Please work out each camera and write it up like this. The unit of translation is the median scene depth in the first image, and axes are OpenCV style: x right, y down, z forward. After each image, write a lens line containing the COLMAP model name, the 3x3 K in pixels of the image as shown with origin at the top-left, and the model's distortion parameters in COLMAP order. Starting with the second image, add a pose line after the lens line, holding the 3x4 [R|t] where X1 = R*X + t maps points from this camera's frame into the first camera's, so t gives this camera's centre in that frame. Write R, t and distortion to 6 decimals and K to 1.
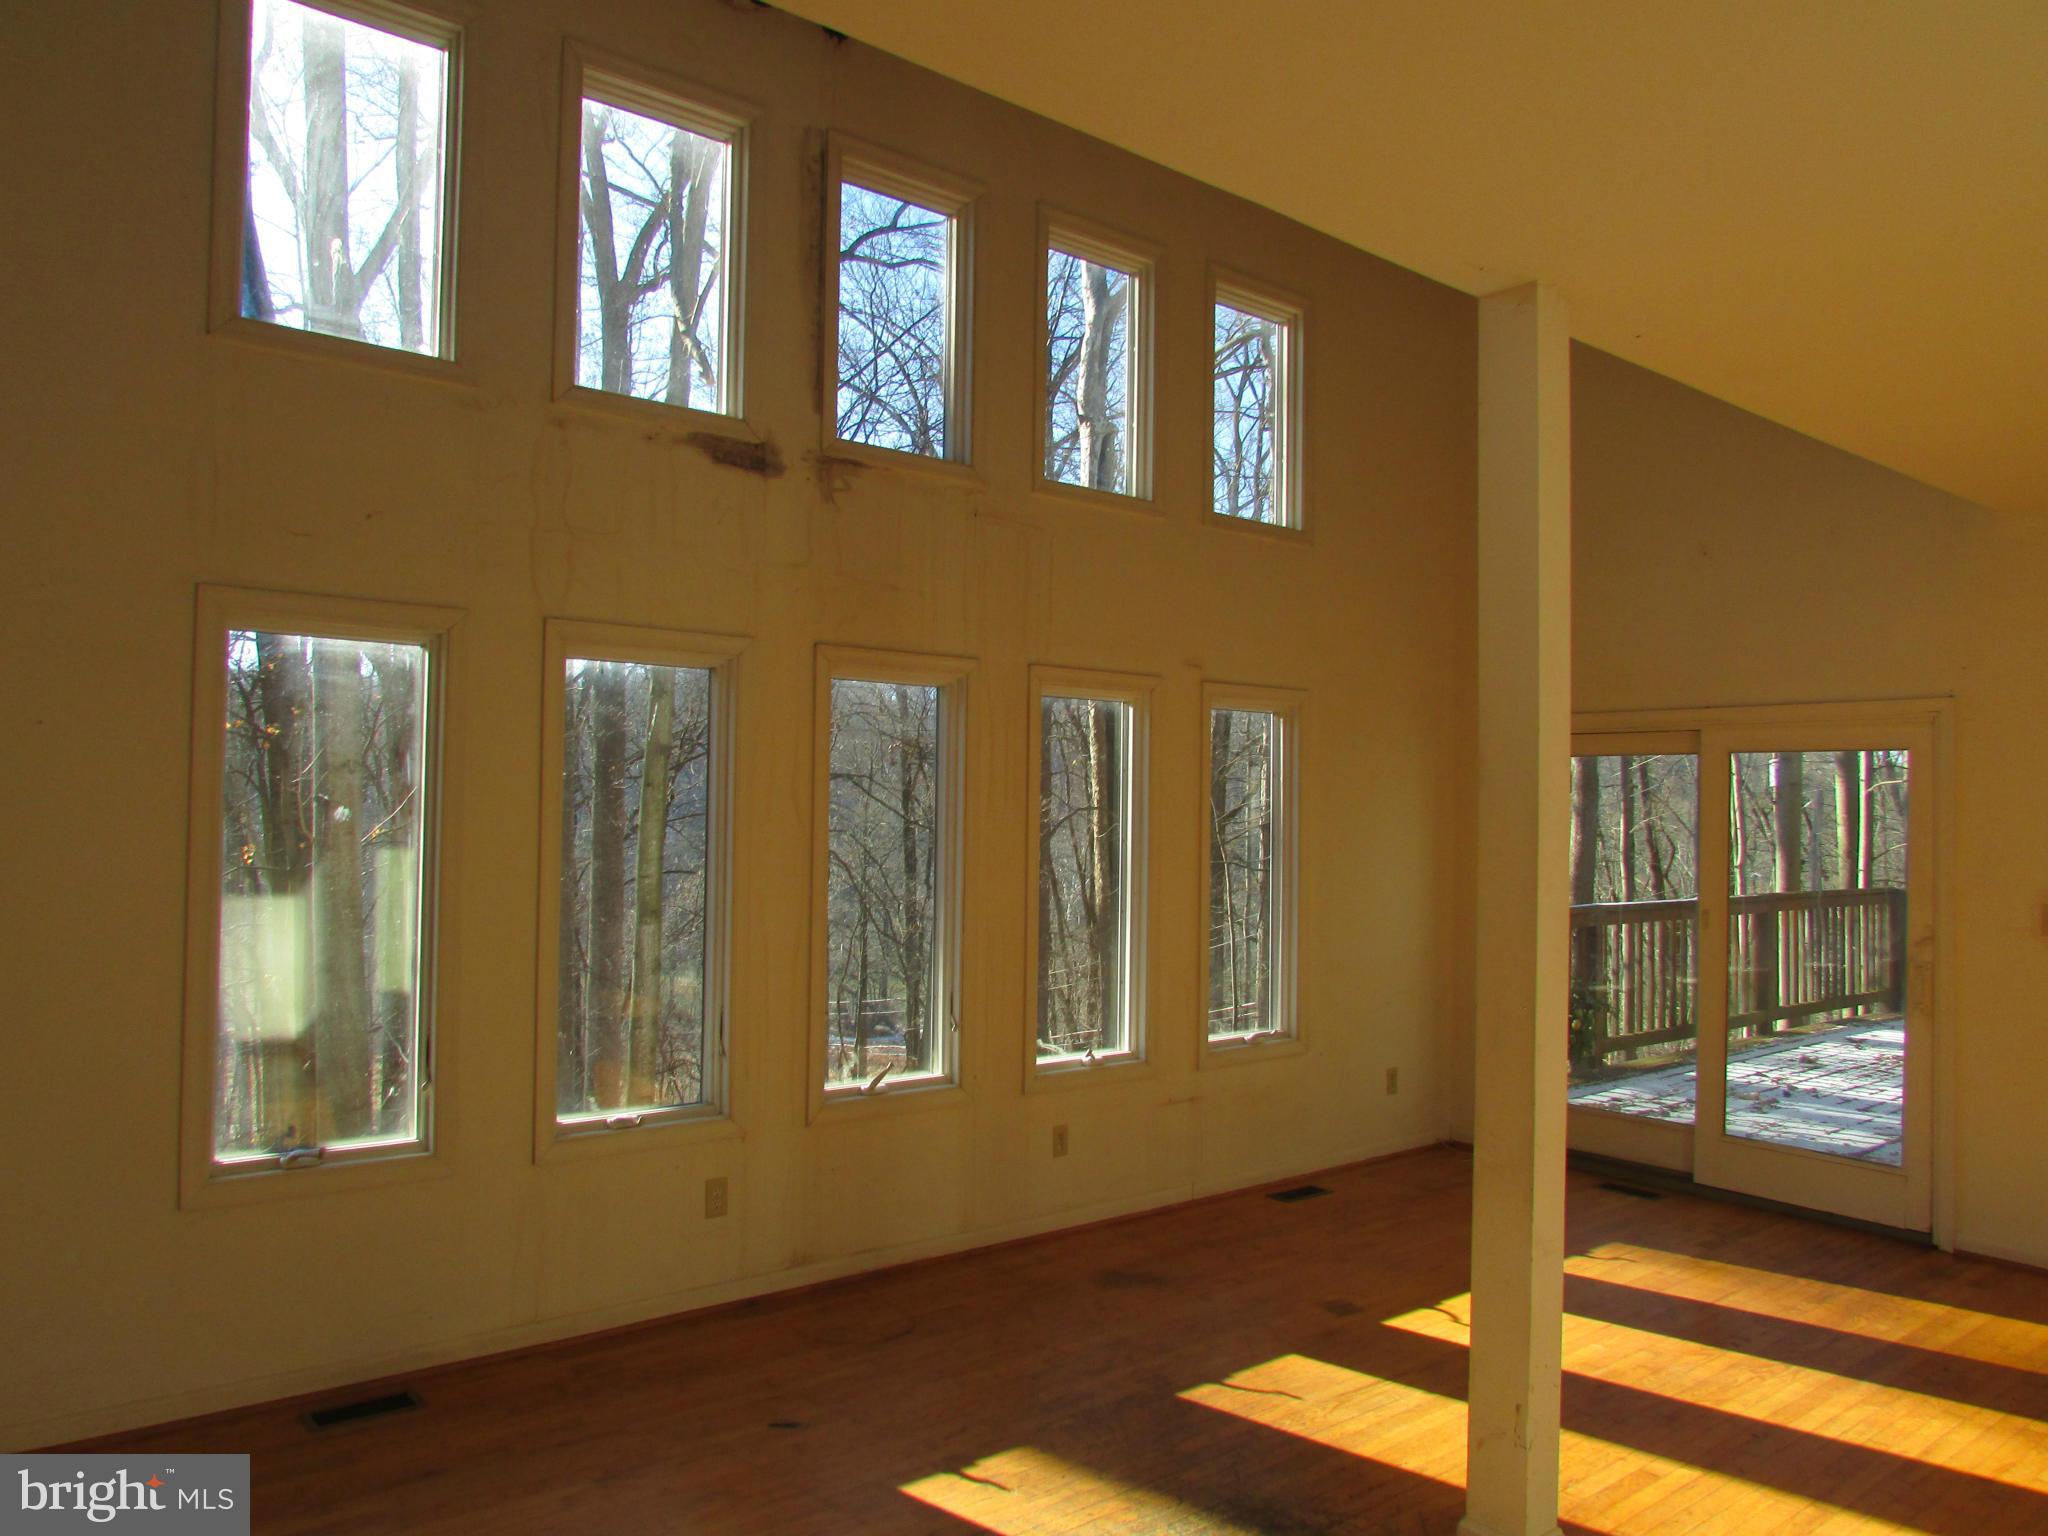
lens RADIAL K [[1437.8, 0, 1021.7], [0, 1437.8, 774.5], [0, 0, 1]] dist [-0.031594, 0.002426]
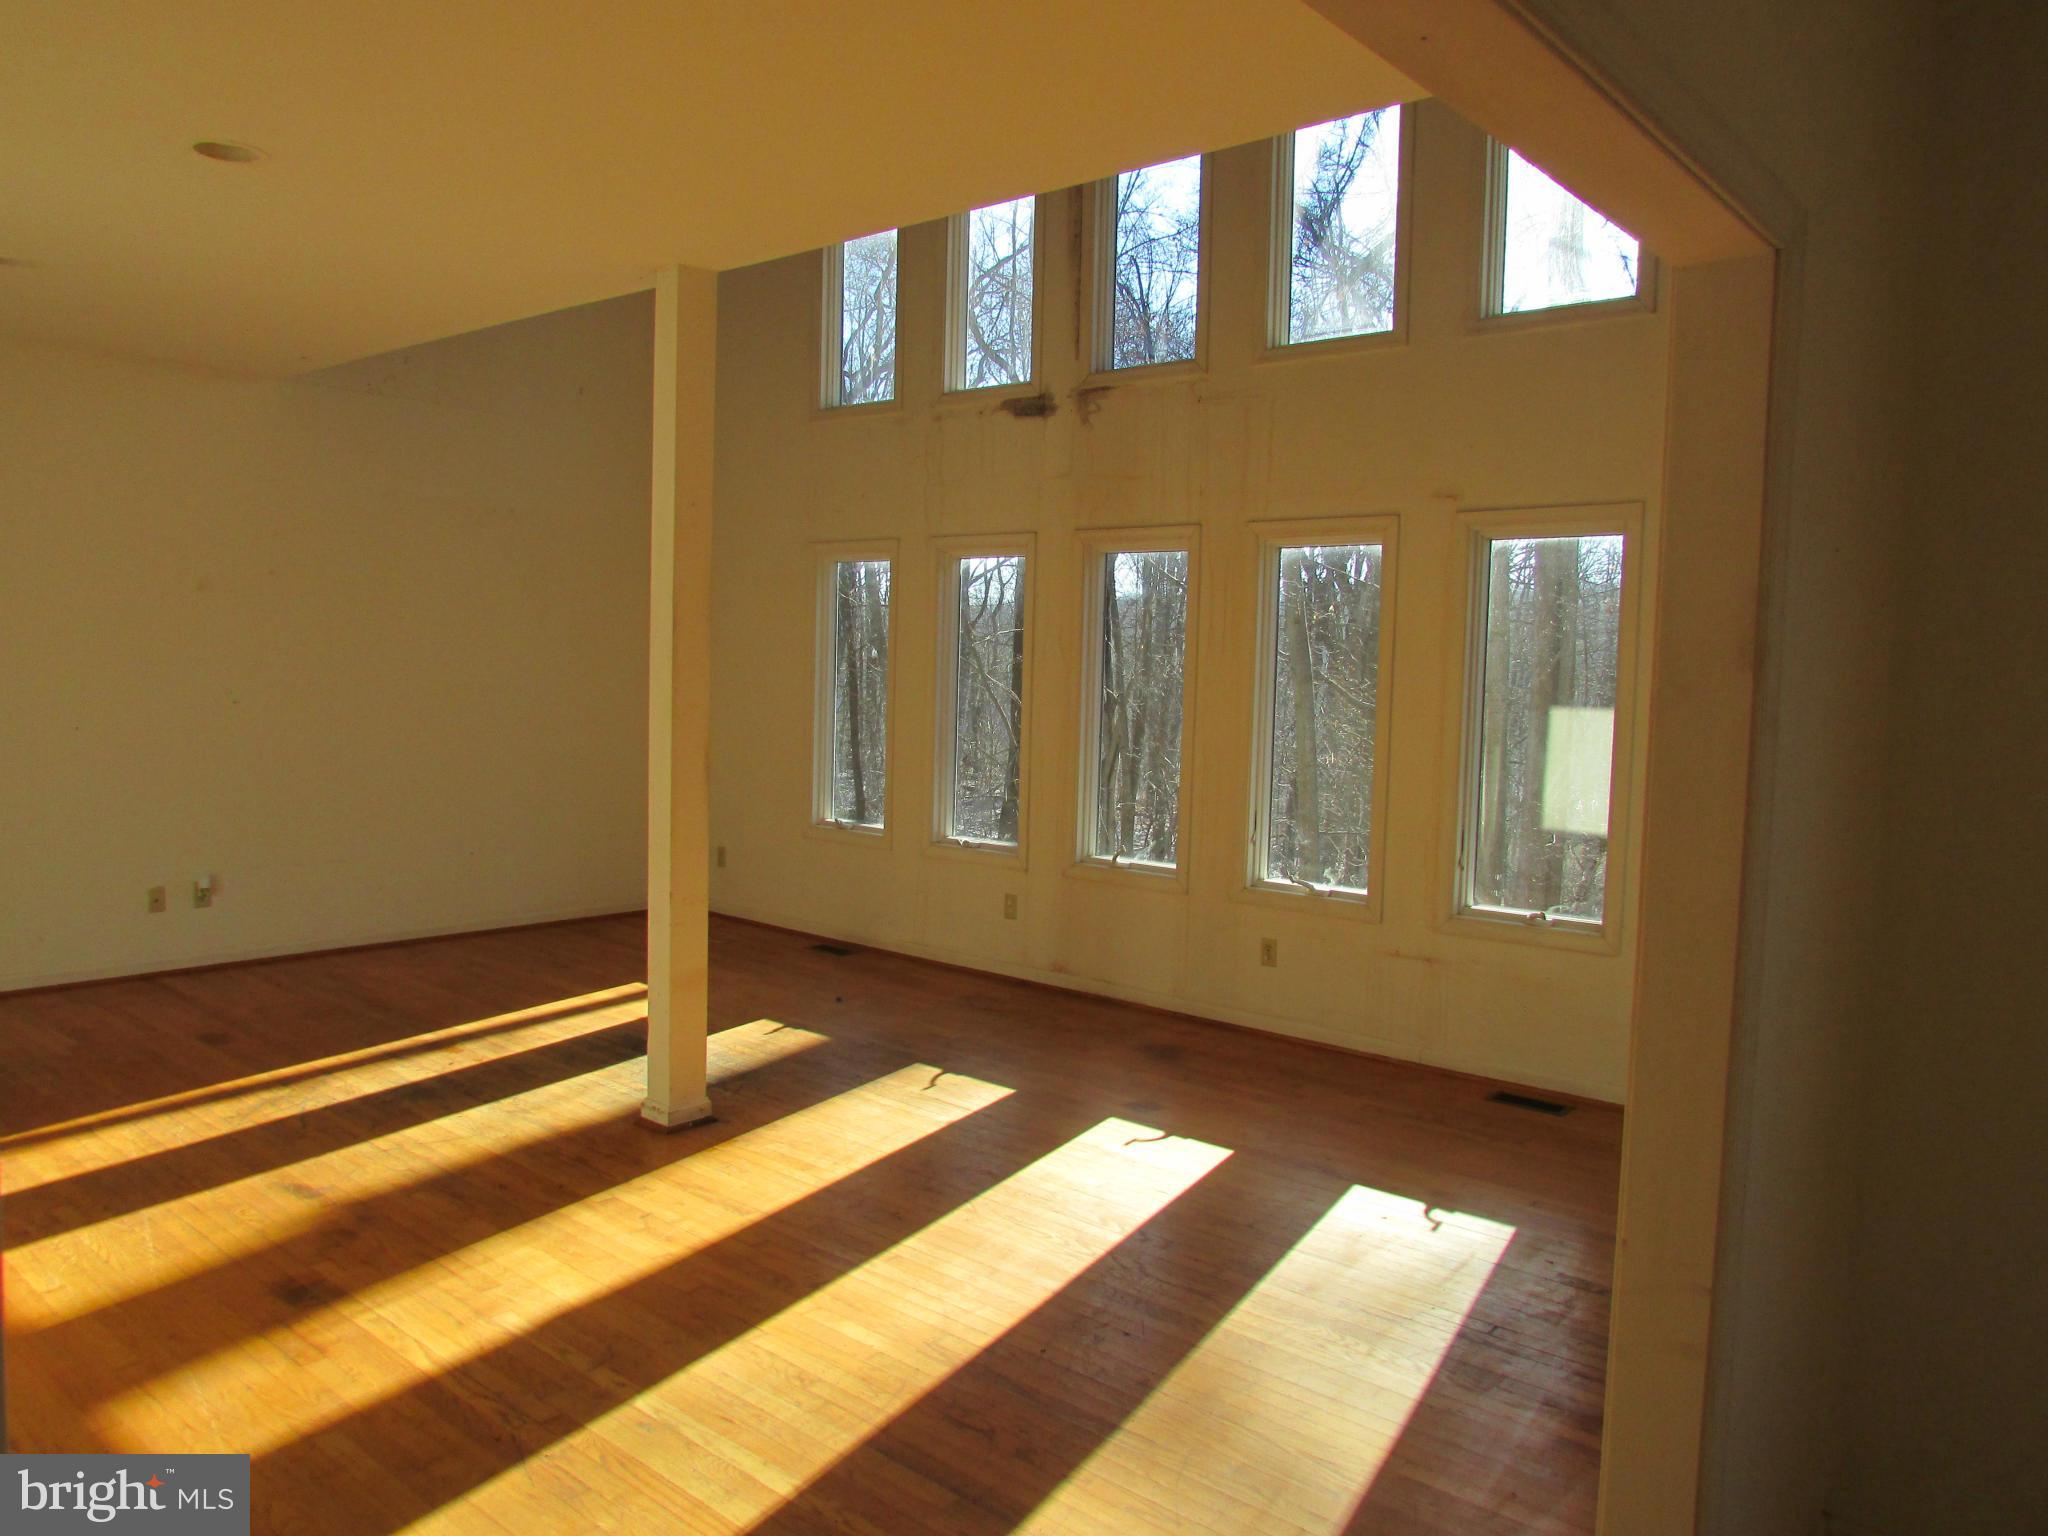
lens RADIAL K [[1471.6, 0, 1024.0], [0, 1471.6, 768.0], [0, 0, 1]] dist [0.001309, 0.001096]
pose [[0.179035, 0.063583, -0.981786, 1.322645], [0.007221, 0.997798, 0.065937, 0.044830], [0.983816, -0.018894, 0.178181, 0.738480]]
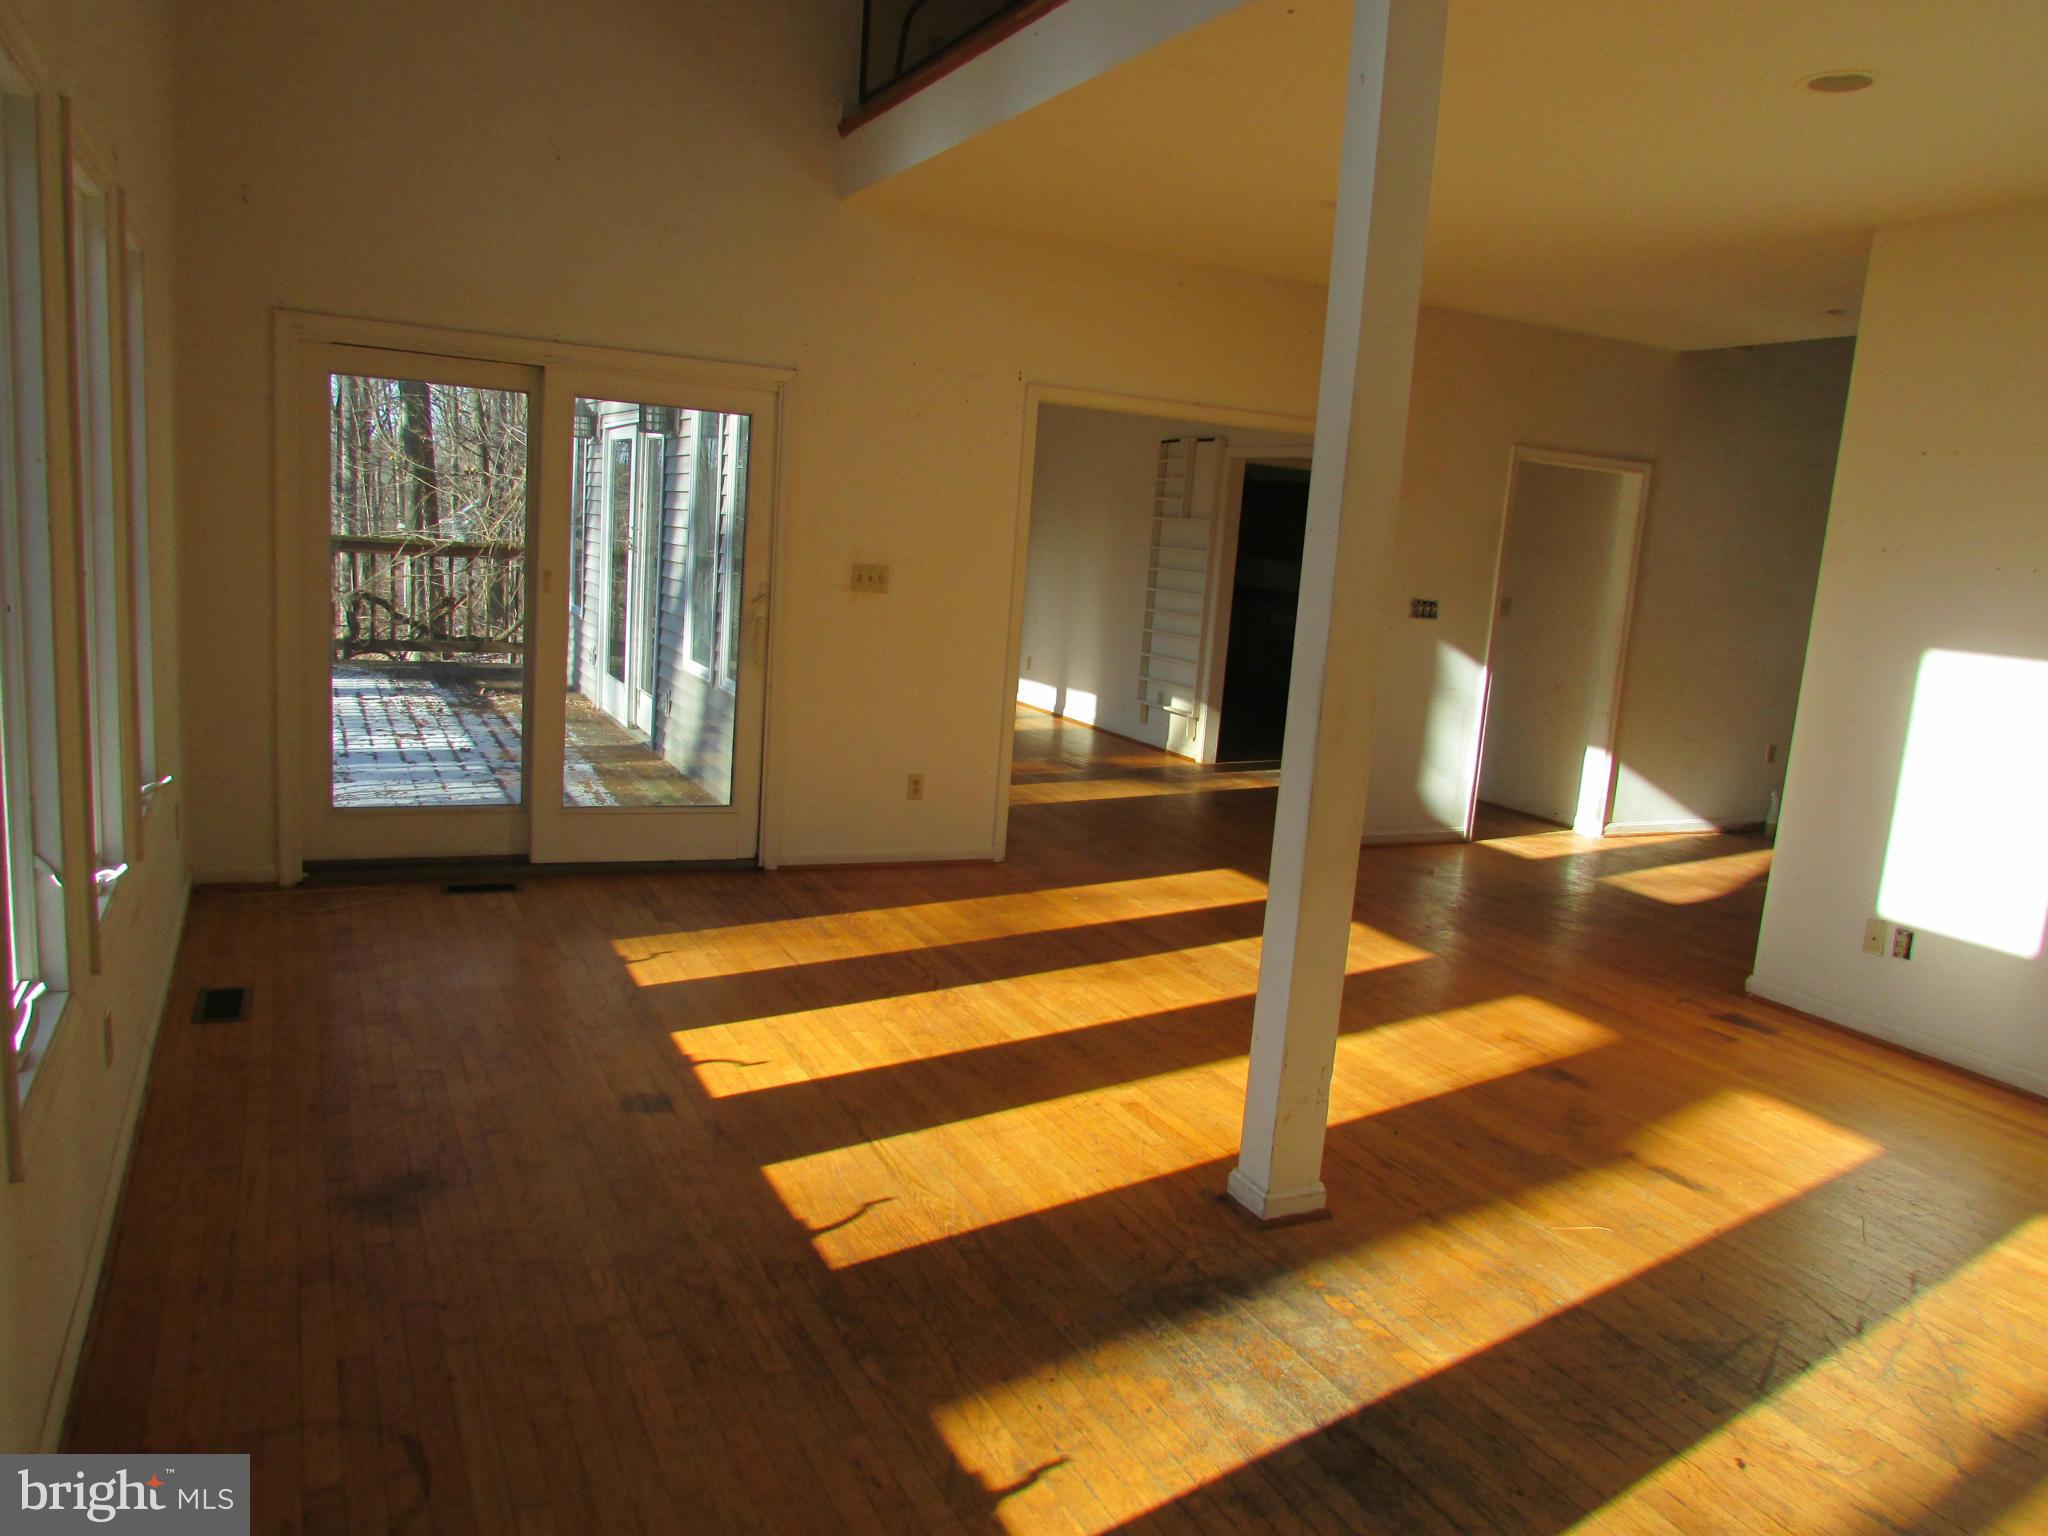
lens RADIAL K [[1437.8, 0, 1021.7], [0, 1437.8, 774.5], [0, 0, 1]] dist [-0.031594, 0.002426]
pose [[0.220740, -0.165443, 0.961198, -0.477164], [-0.099085, 0.976605, 0.190850, 0.023926], [-0.970286, -0.137369, 0.199183, 0.685386]]
